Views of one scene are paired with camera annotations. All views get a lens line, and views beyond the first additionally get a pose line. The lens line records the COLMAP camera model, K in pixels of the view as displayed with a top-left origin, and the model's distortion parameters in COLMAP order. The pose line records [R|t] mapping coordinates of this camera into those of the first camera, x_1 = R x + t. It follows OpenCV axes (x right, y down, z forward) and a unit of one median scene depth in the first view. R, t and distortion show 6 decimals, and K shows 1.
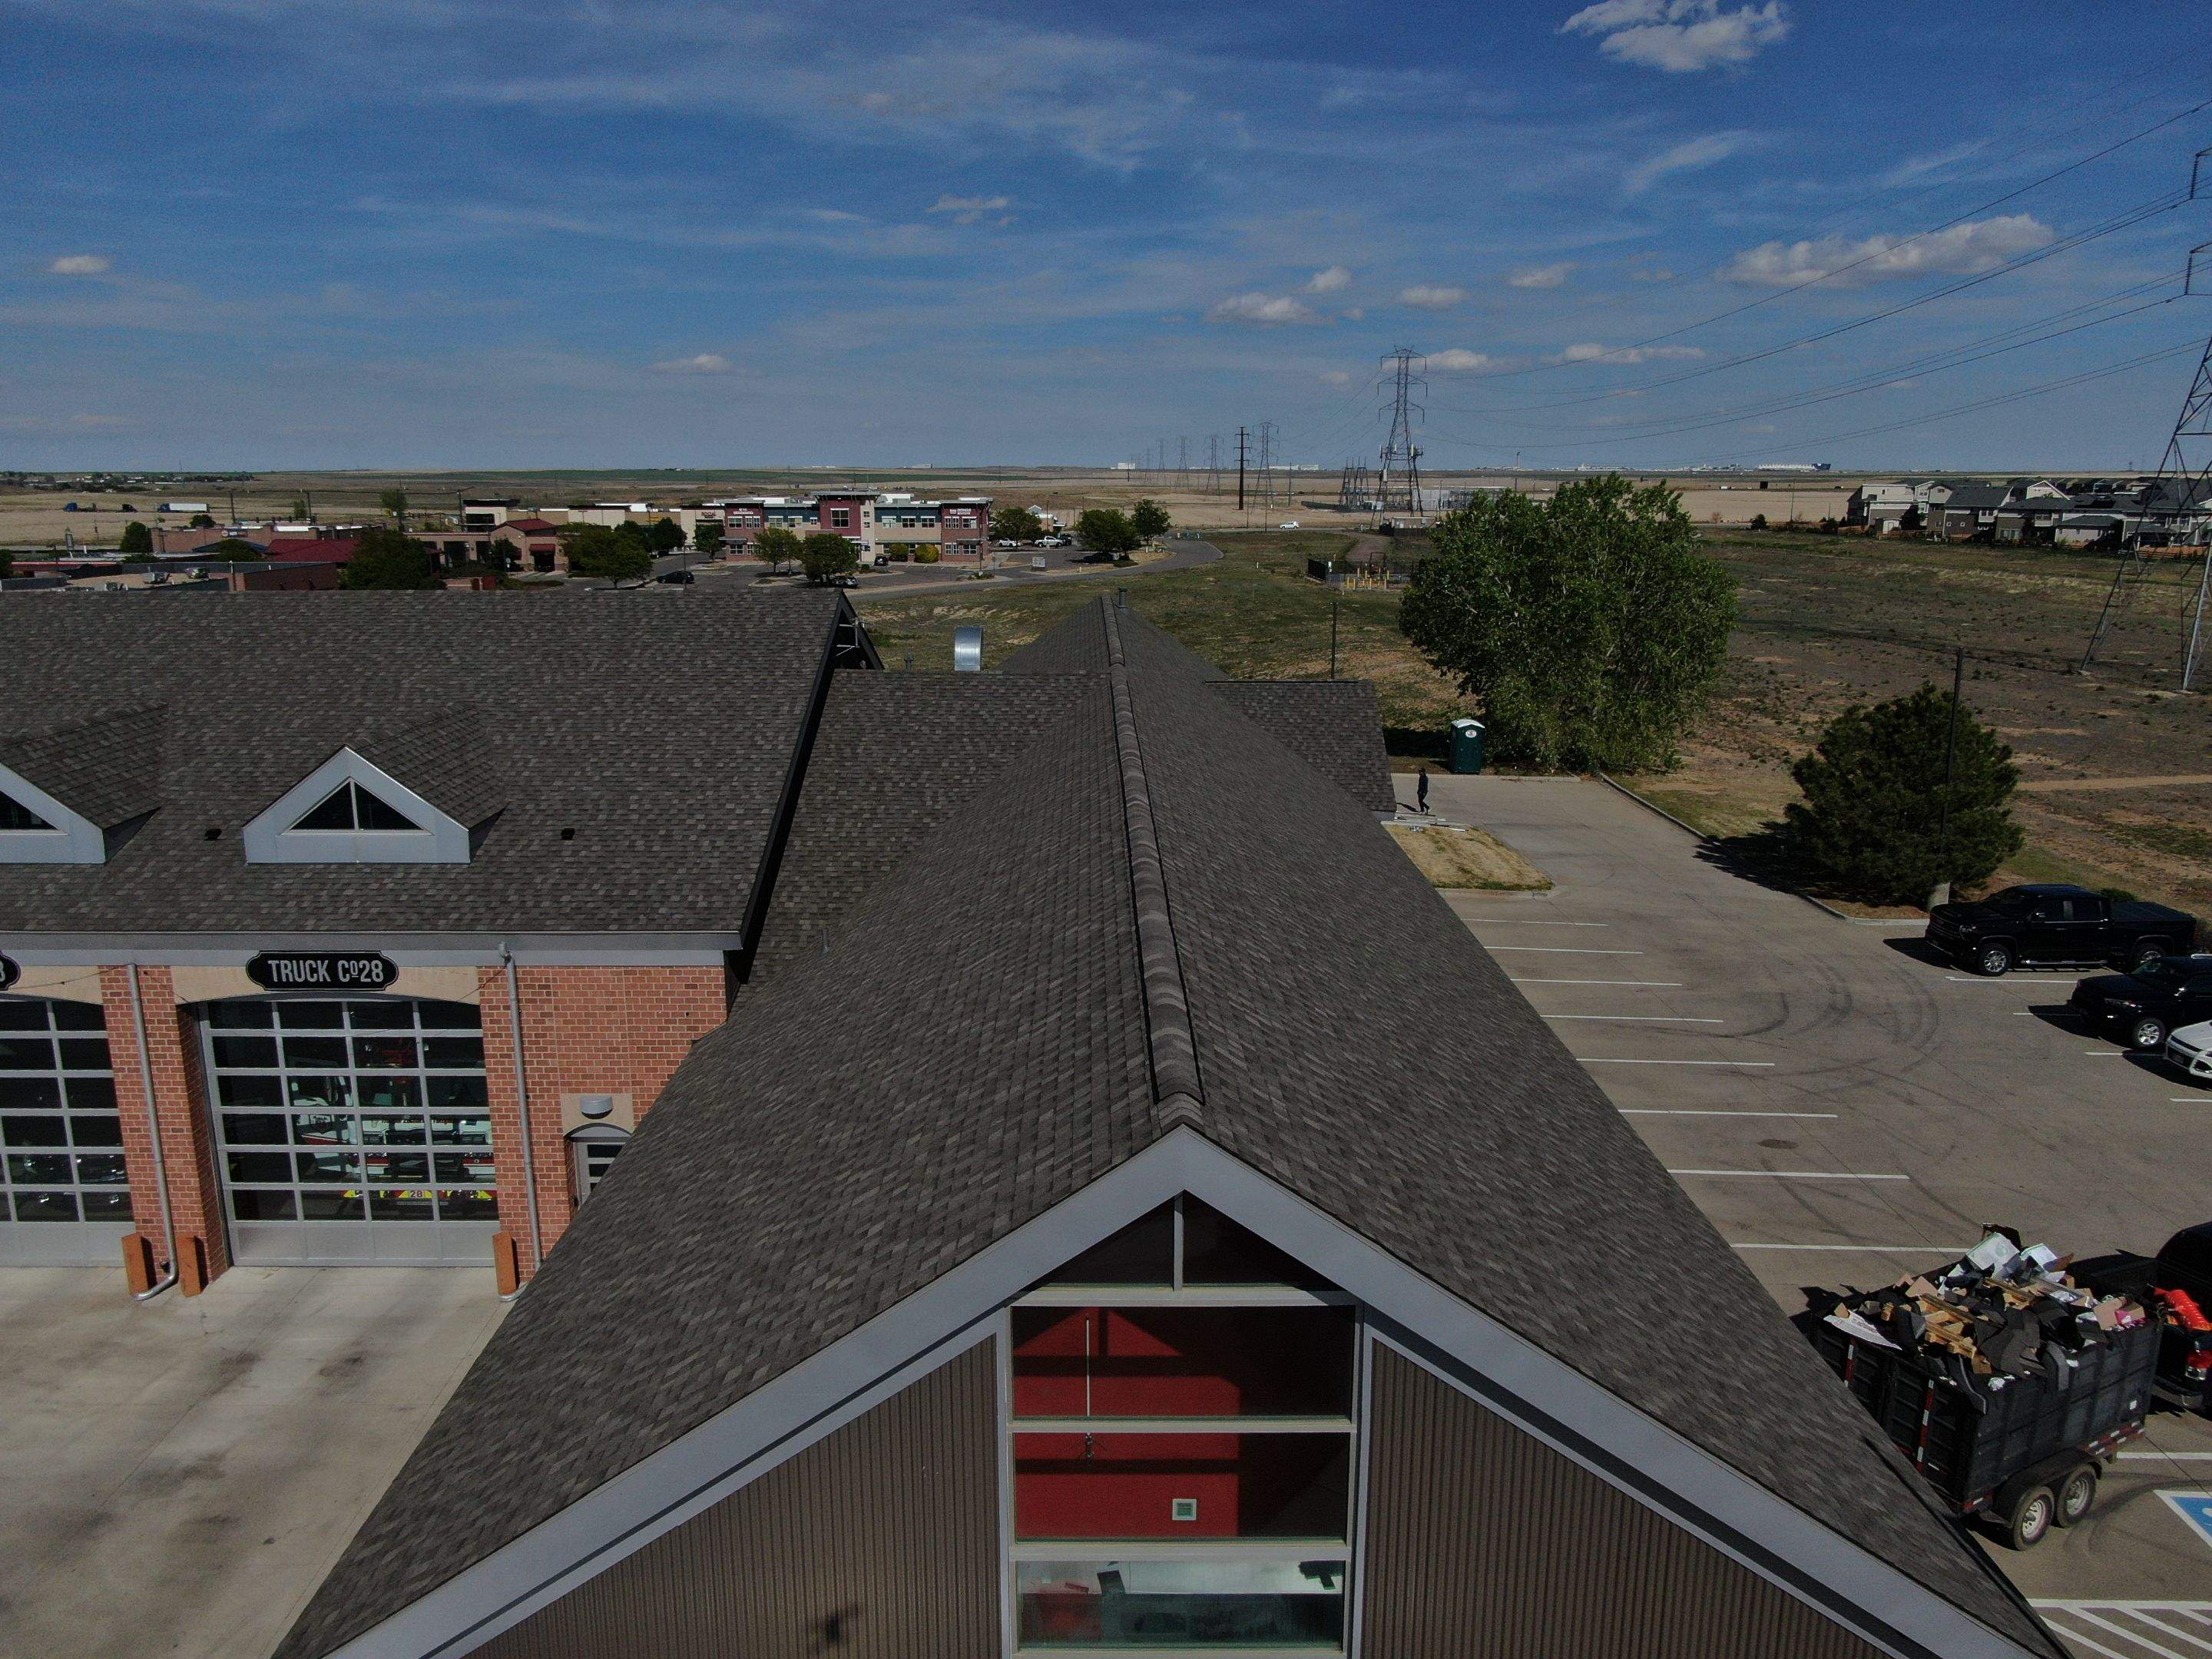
lens RADIAL K [[1597.4, 0, 1112.1], [0, 1597.4, 829.4], [0, 0, 1]] dist [-0.019535, 0.011031]
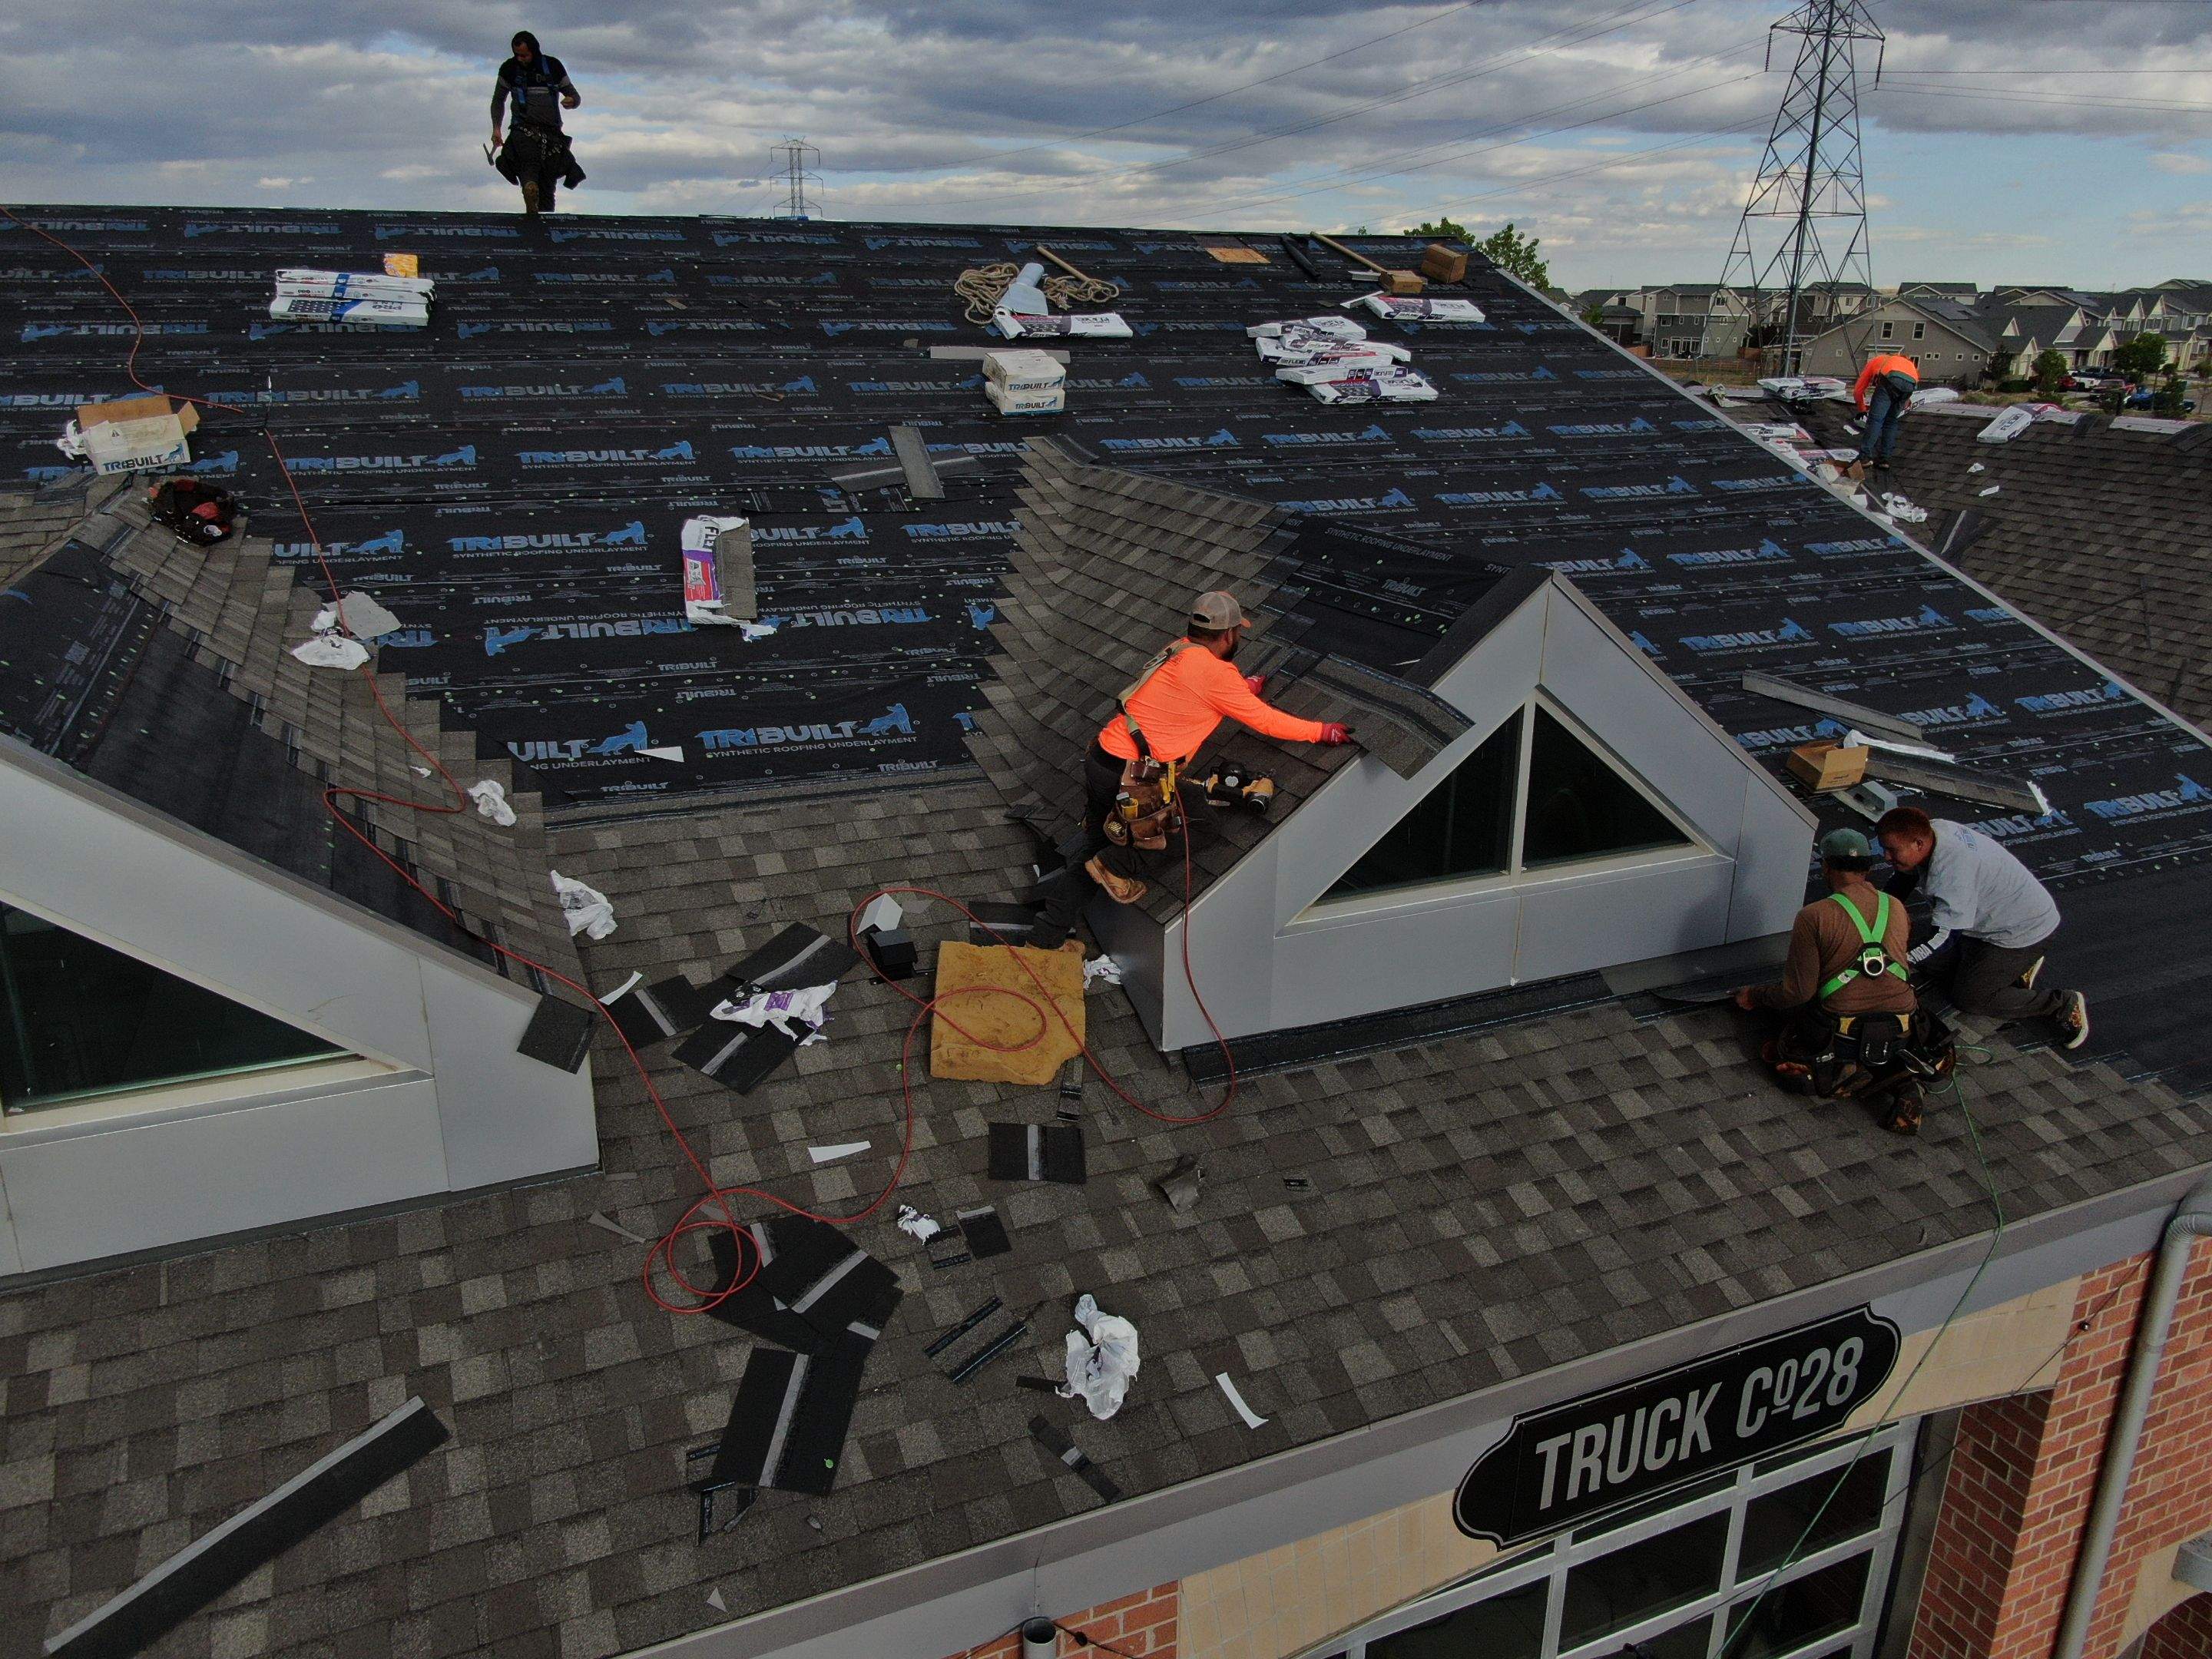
lens RADIAL K [[1595.3, 0, 1106.0], [0, 1595.3, 829.5], [0, 0, 1]] dist [-0.020066, 0.009931]
pose [[0.918599, -0.119285, 0.376759, -0.065696], [0.078312, 0.989397, 0.122314, -0.004852], [-0.387355, -0.082853, 0.918200, 0.077941]]
